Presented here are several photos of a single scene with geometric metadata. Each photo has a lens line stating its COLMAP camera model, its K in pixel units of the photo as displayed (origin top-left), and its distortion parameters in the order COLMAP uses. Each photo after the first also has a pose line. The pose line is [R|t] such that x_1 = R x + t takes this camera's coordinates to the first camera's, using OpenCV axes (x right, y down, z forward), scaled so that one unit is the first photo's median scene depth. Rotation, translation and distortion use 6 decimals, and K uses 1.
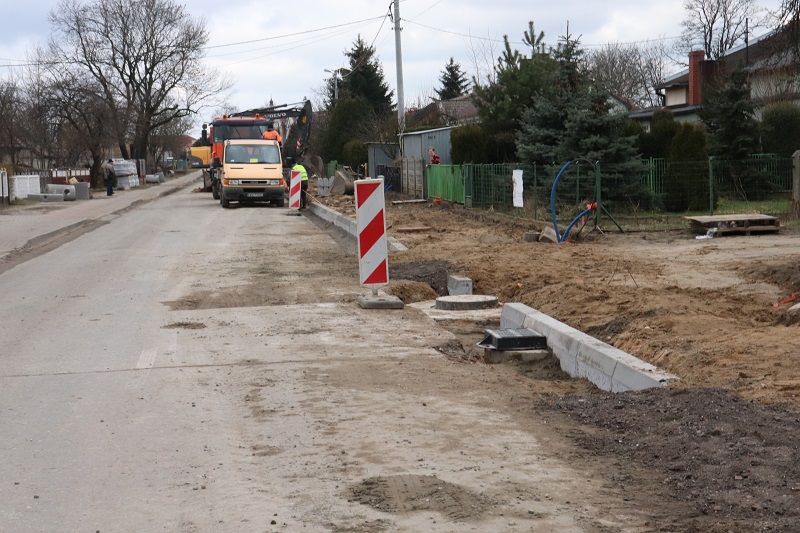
lens RADIAL K [[1441.9, 0, 400.0], [0, 1441.9, 266.5], [0, 0, 1]] dist [-0.022699, 0.019977]
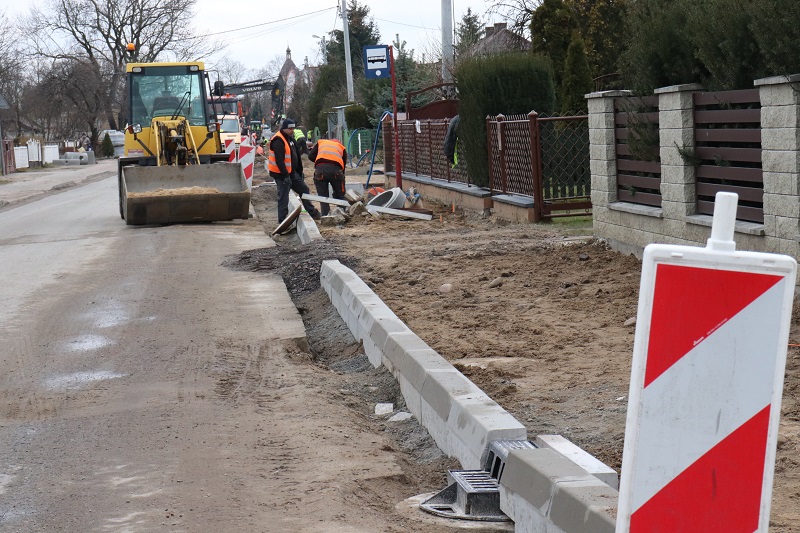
lens RADIAL K [[2032.1, 0, 400.0], [0, 2032.1, 266.5], [0, 0, 1]] dist [0.078036, 0.019142]
pose [[0.998835, -0.021657, -0.043118, 0.052084], [0.021589, 0.999765, -0.002039, 0.021920], [0.043152, 0.001106, 0.999068, -0.321284]]
